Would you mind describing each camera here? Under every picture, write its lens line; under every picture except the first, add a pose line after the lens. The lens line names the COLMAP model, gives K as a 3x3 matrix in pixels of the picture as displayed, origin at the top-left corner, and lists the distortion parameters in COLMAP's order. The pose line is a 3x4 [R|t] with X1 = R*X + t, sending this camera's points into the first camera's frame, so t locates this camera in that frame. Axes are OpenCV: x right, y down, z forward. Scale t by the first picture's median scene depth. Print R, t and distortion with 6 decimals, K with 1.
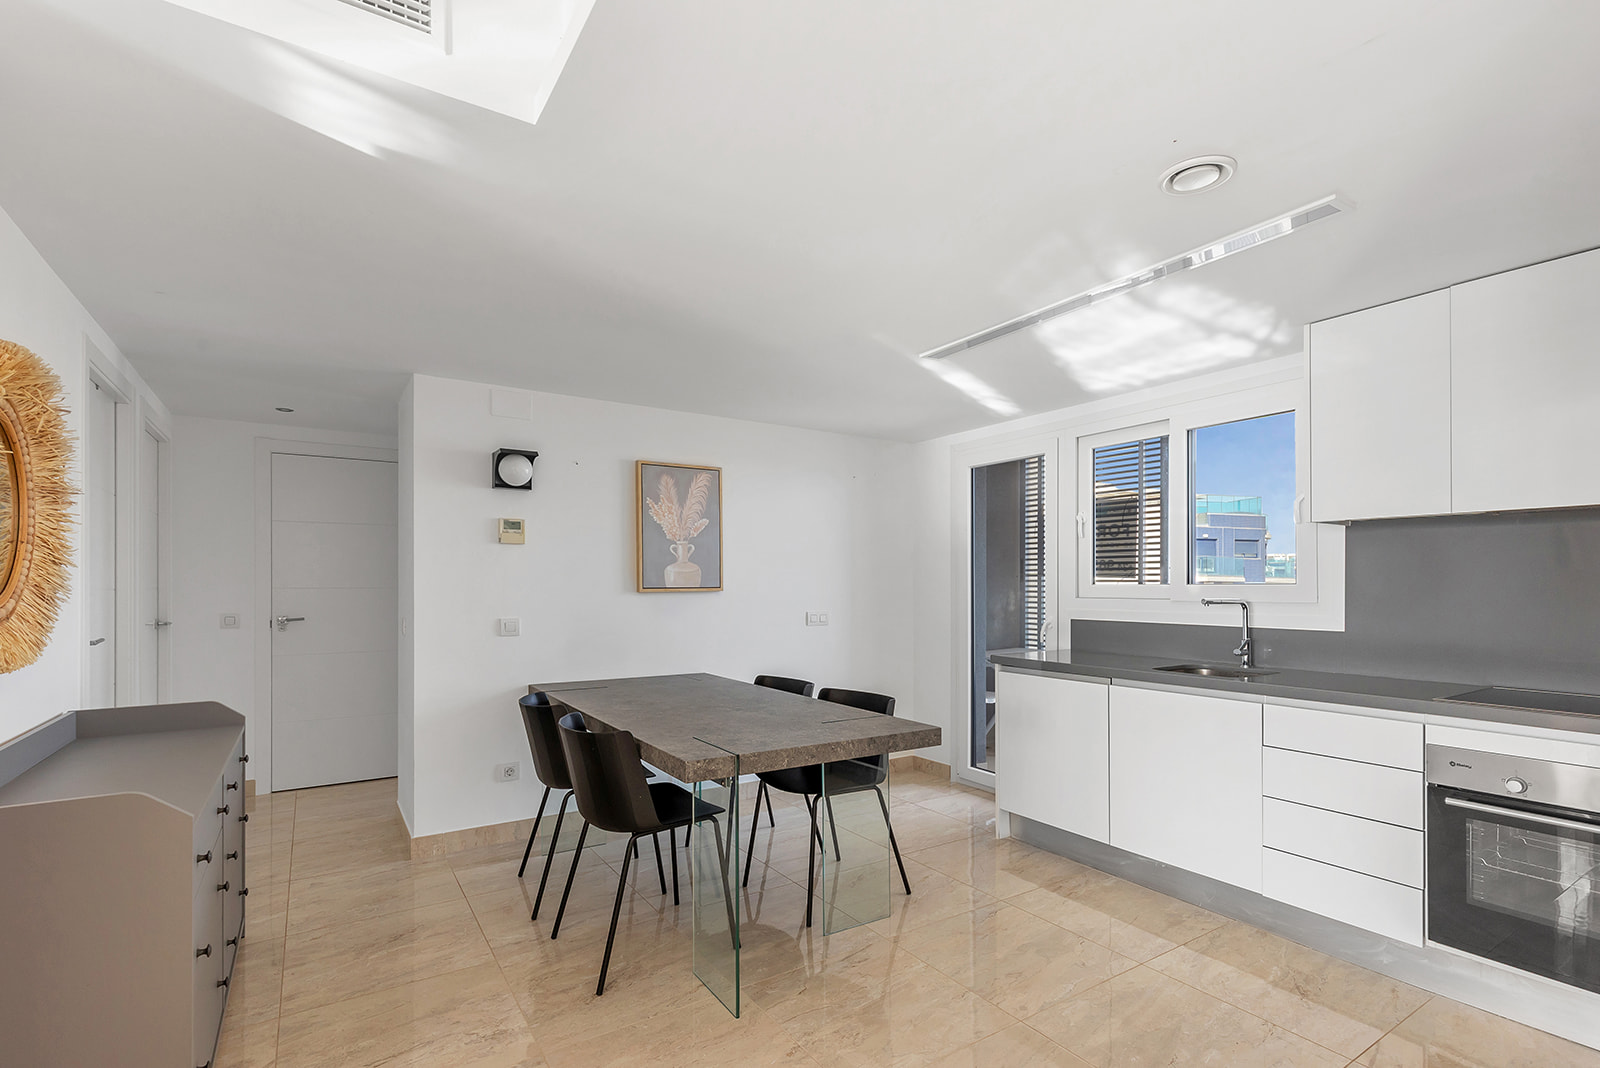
lens RADIAL K [[746.3, 0, 808.6], [0, 746.3, 584.7], [0, 0, 1]] dist [-0.000484, -0.000019]
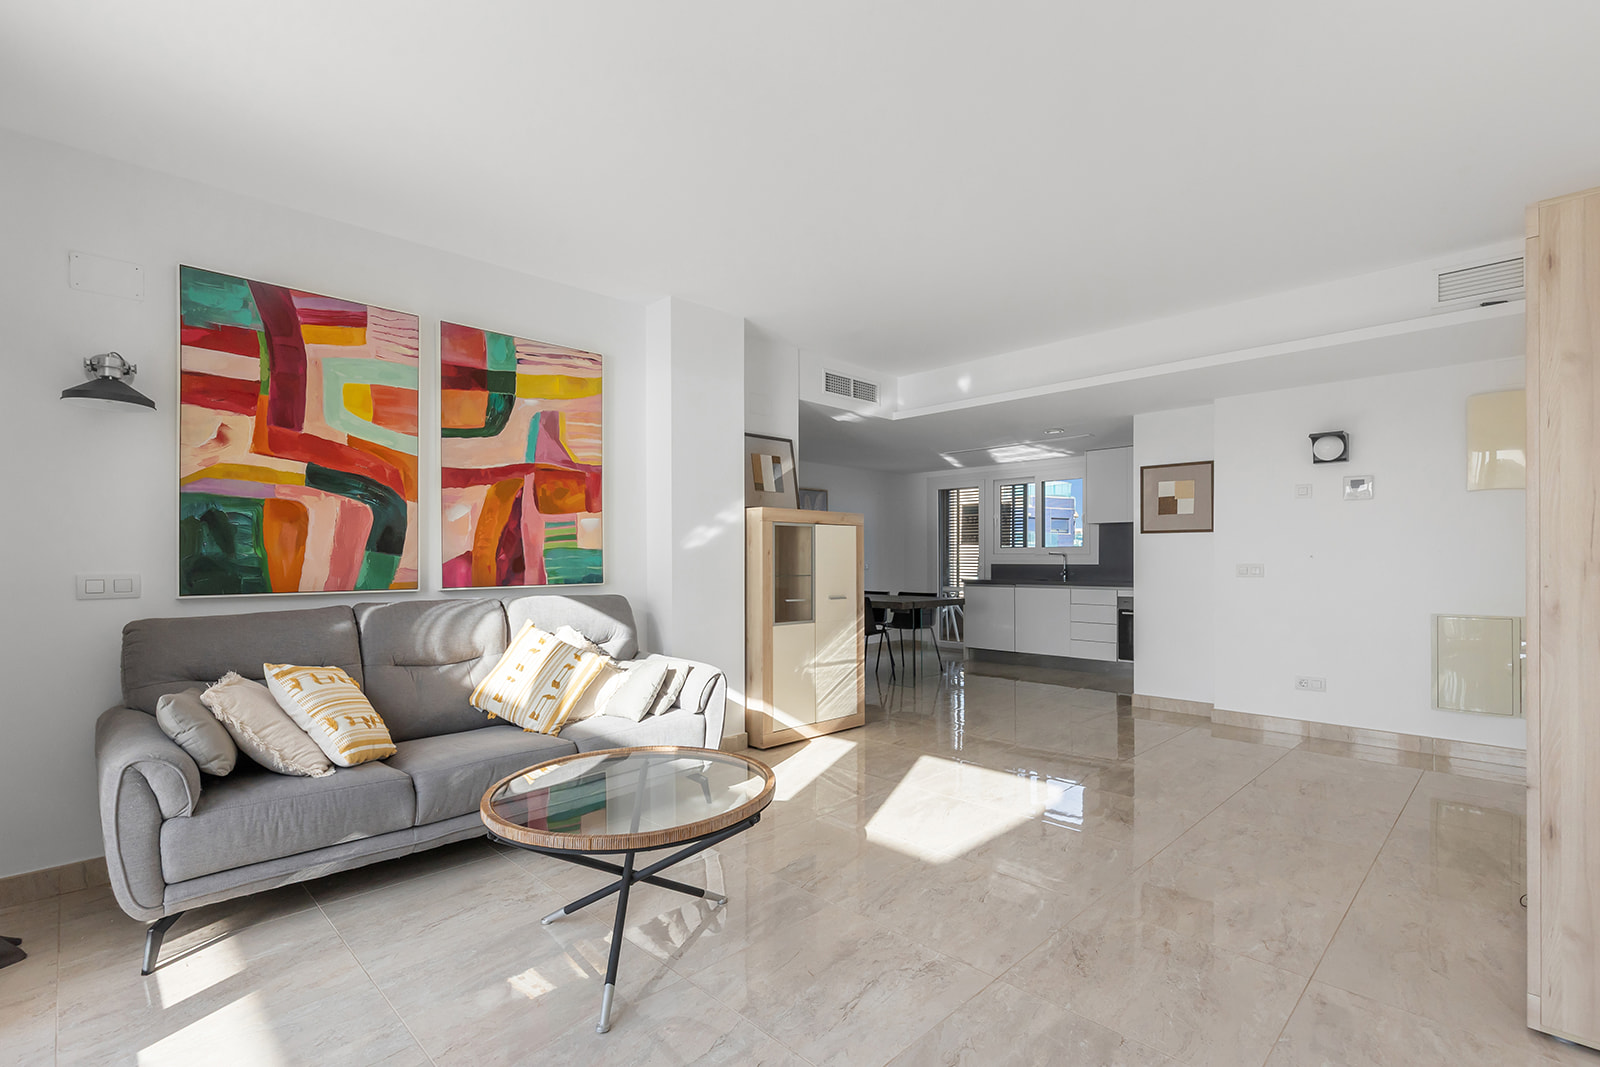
lens RADIAL K [[724.3, 0, 792.0], [0, 724.3, 539.7], [0, 0, 1]] dist [-0.000748, 0.000144]
pose [[0.984620, 0.000128, 0.174709, -0.800921], [0.003084, 0.999831, -0.018114, 0.018792], [-0.174682, 0.018374, 0.984454, -1.342966]]
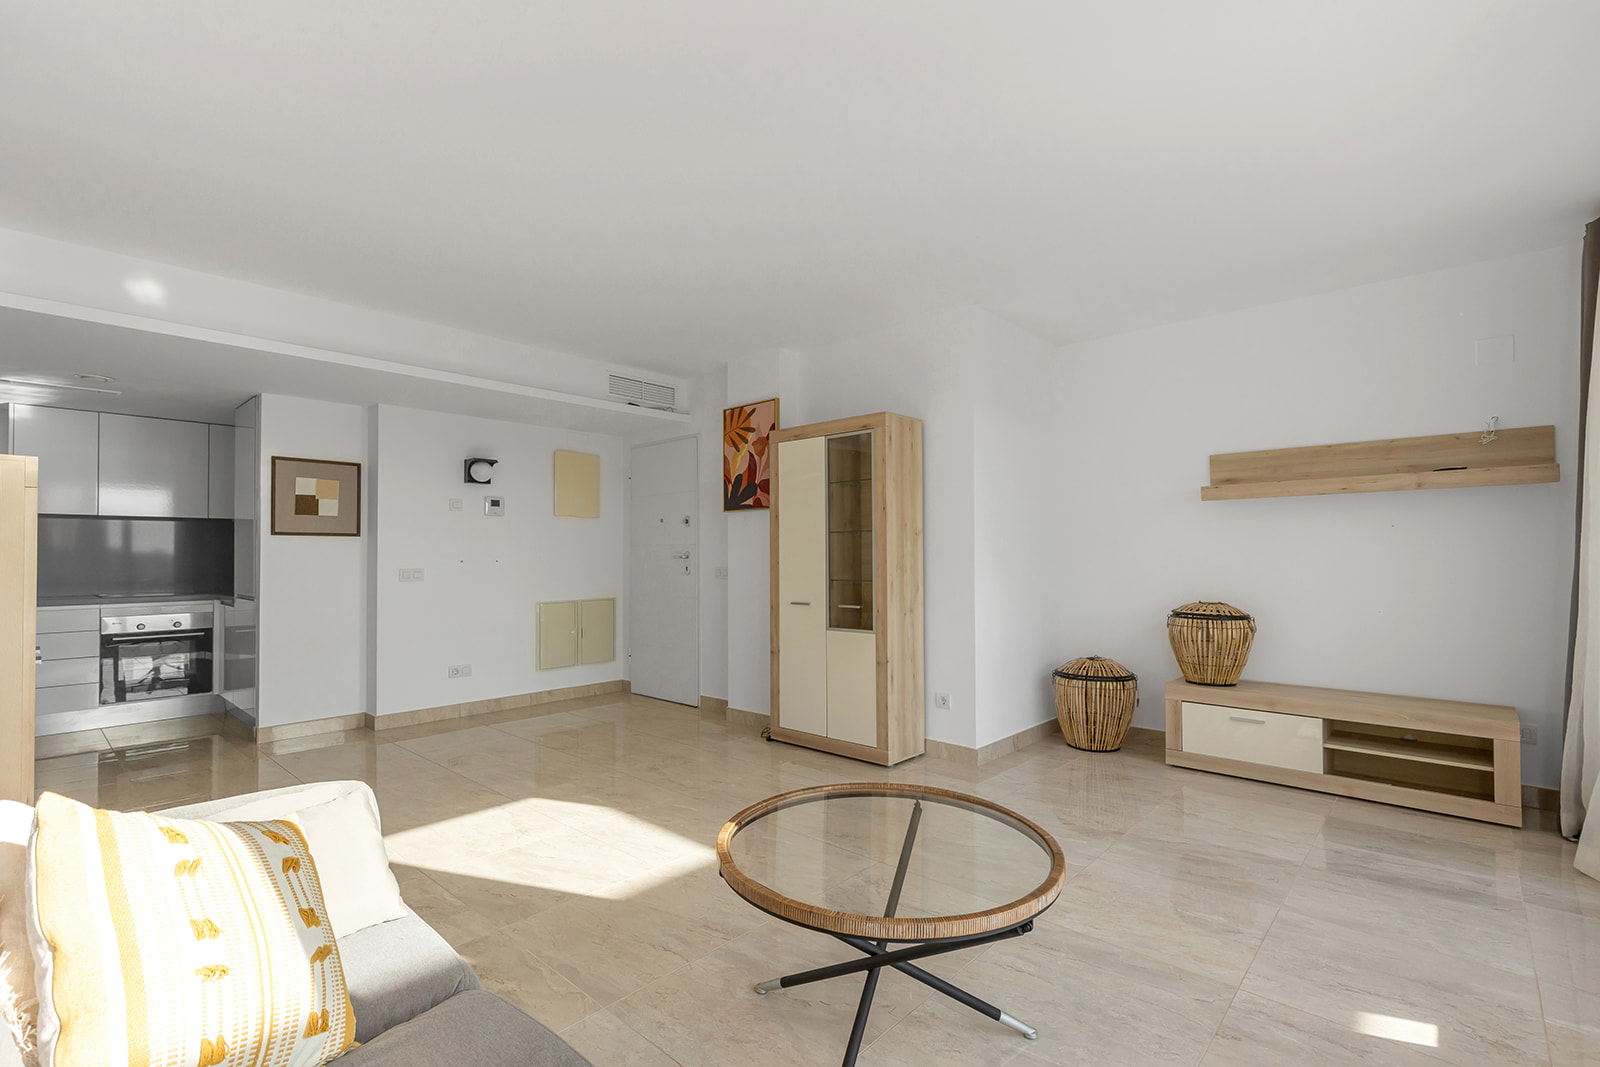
lens RADIAL K [[724.3, 0, 792.0], [0, 724.3, 539.7], [0, 0, 1]] dist [-0.000748, 0.000144]
pose [[-0.236652, 0.018358, 0.971421, -1.381651], [-0.003844, 0.999796, -0.019831, 0.008351], [-0.971587, -0.008427, -0.236533, -0.395410]]
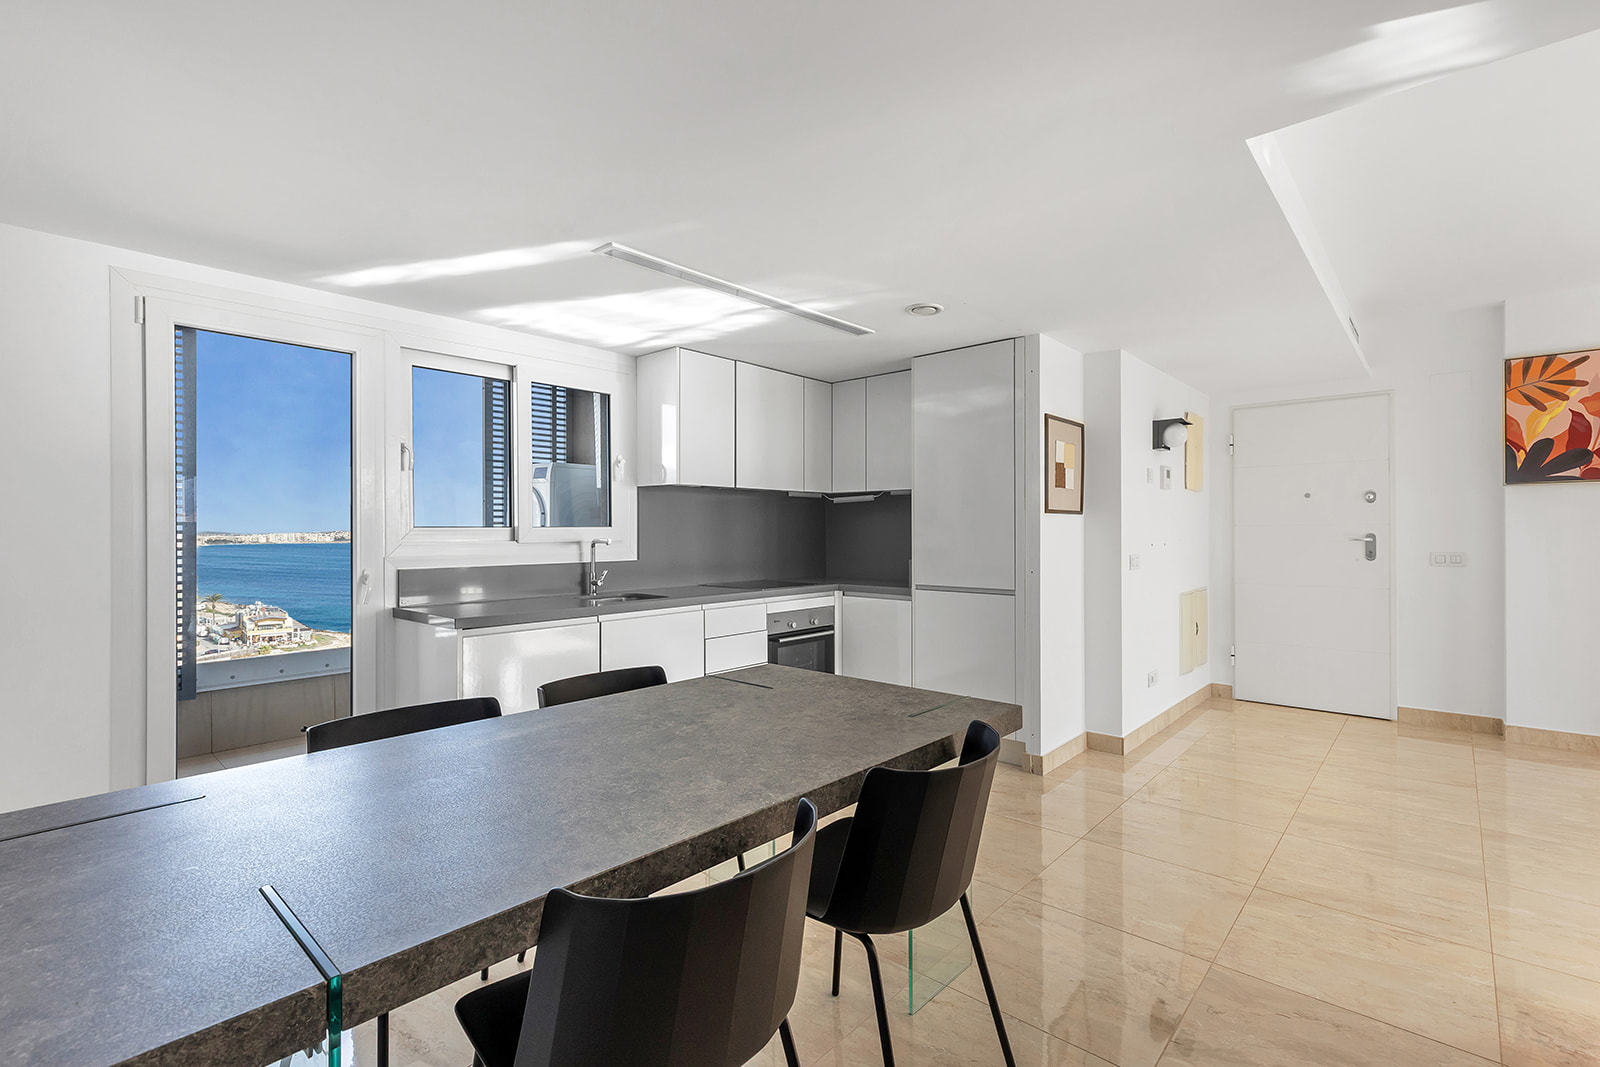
lens RADIAL K [[724.3, 0, 792.0], [0, 724.3, 539.7], [0, 0, 1]] dist [-0.000748, 0.000144]
pose [[-0.243350, -0.009888, 0.969888, -0.694901], [-0.005807, 0.999945, 0.008738, 0.009672], [-0.969921, -0.003506, -0.243394, 1.043512]]
